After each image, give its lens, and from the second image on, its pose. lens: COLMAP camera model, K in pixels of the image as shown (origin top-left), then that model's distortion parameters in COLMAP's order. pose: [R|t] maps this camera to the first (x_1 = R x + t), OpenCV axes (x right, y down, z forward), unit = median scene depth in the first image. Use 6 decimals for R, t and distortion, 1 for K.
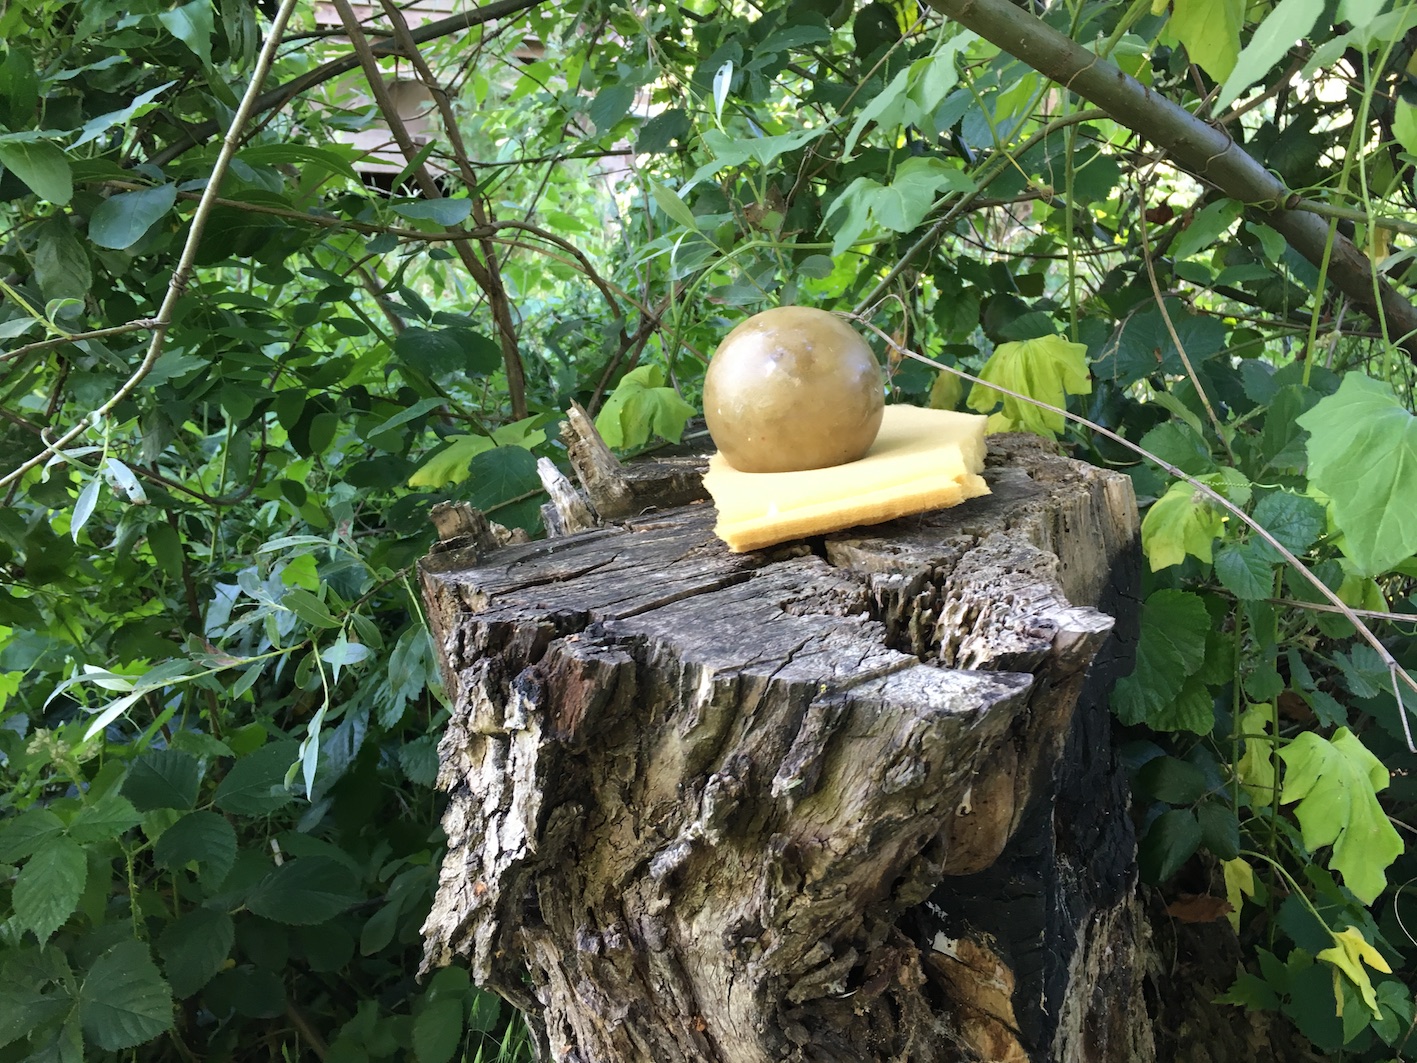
lens RADIAL K [[1201.6, 0, 705.8], [0, 1201.6, 534.3], [0, 0, 1]] dist [0.014899, 0.005737]
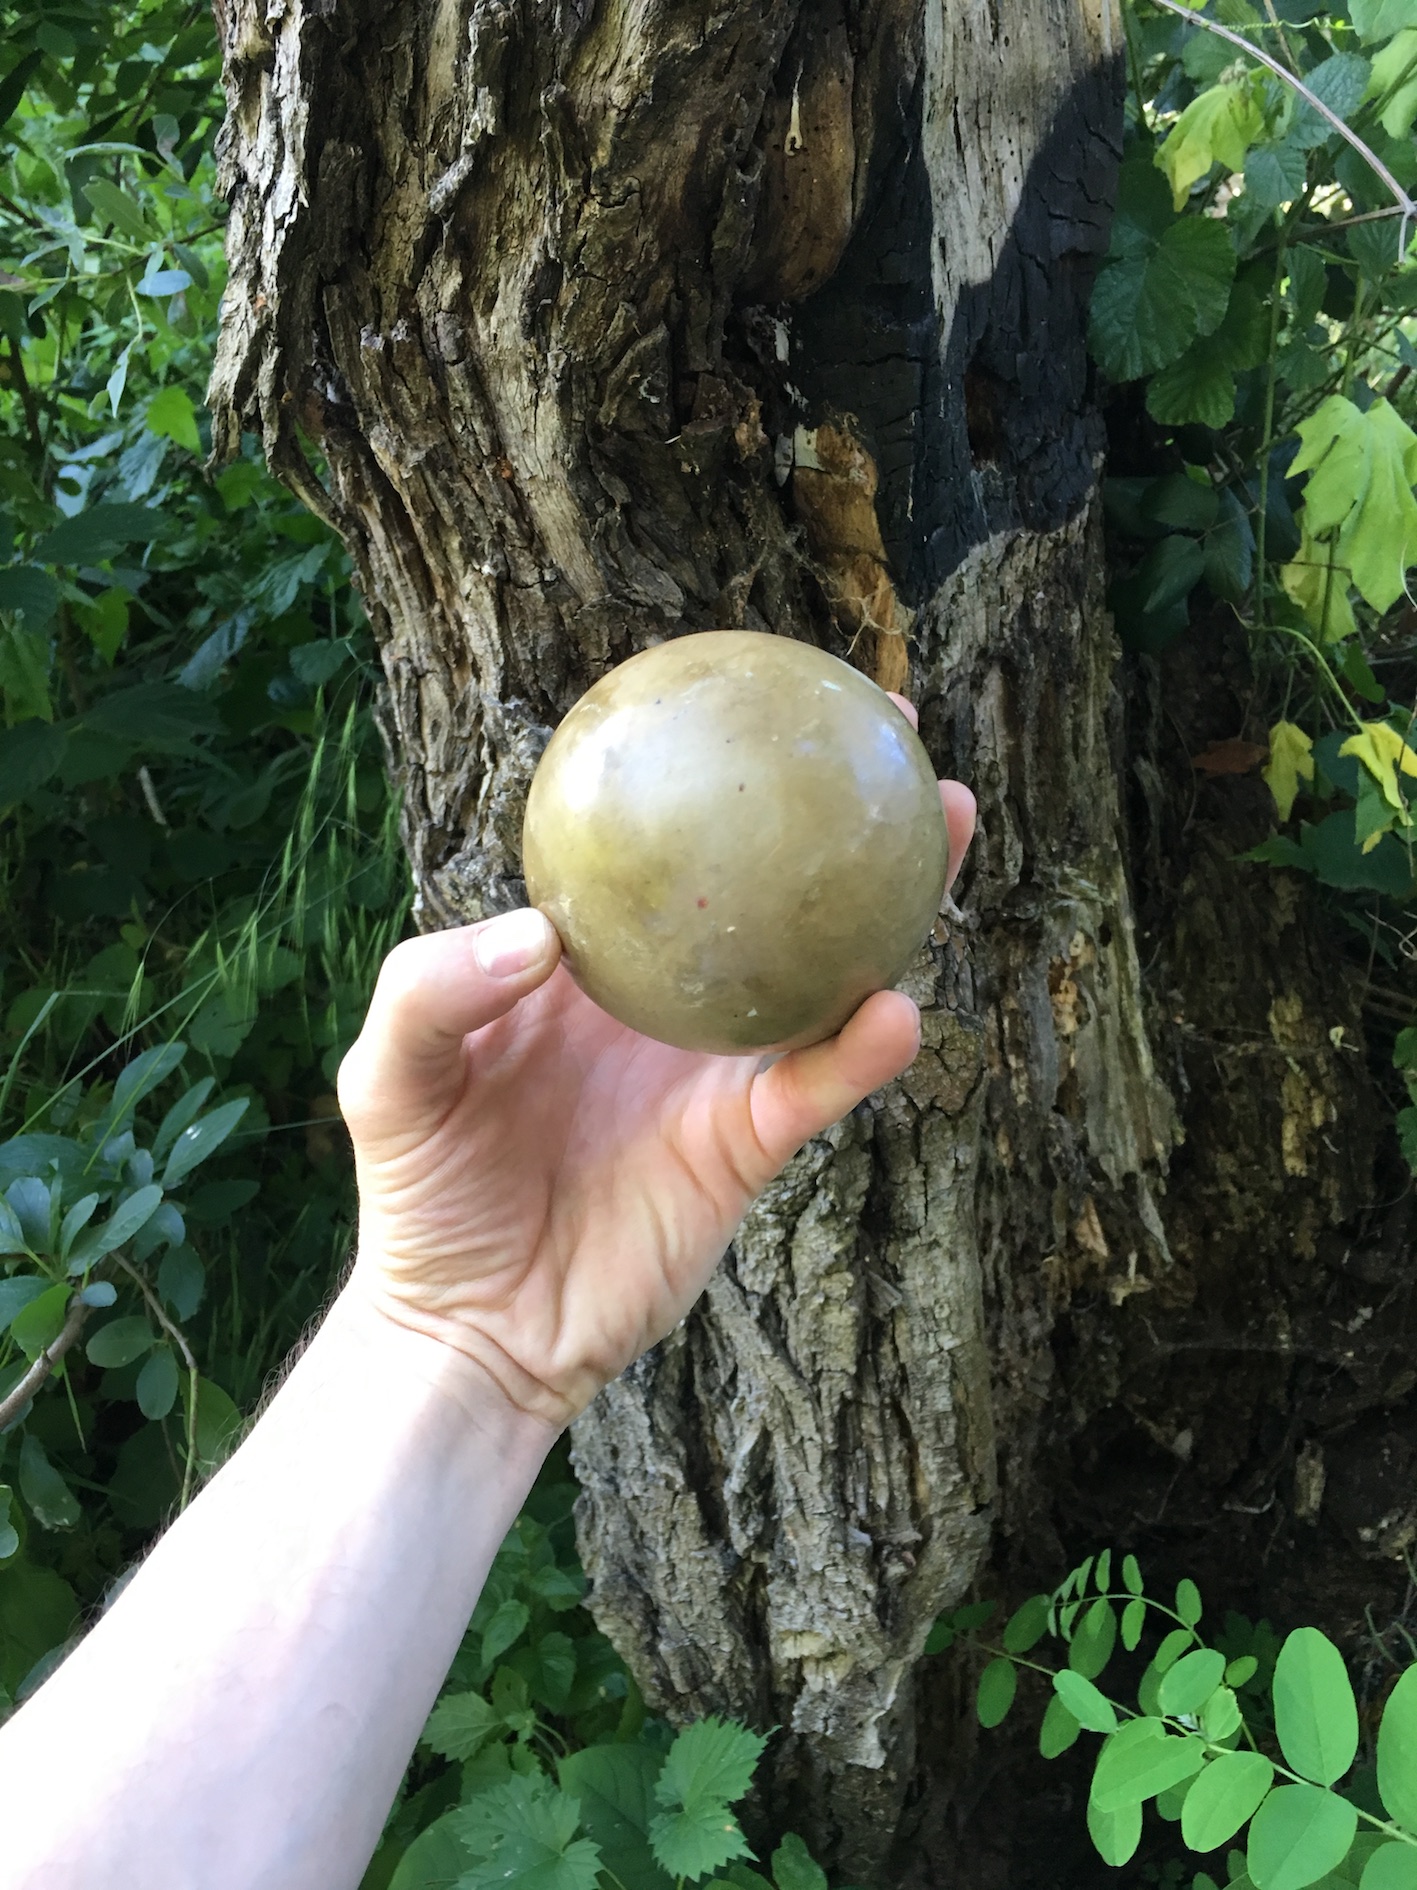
lens RADIAL K [[1602.7, 0, 709.7], [0, 1602.7, 942.9], [0, 0, 1]] dist [0.014899, 0.005737]
pose [[0.998012, 0.057166, -0.026521, 0.198853], [-0.051335, 0.981582, 0.184015, 0.530762], [0.036552, -0.182287, 0.982566, -0.217910]]
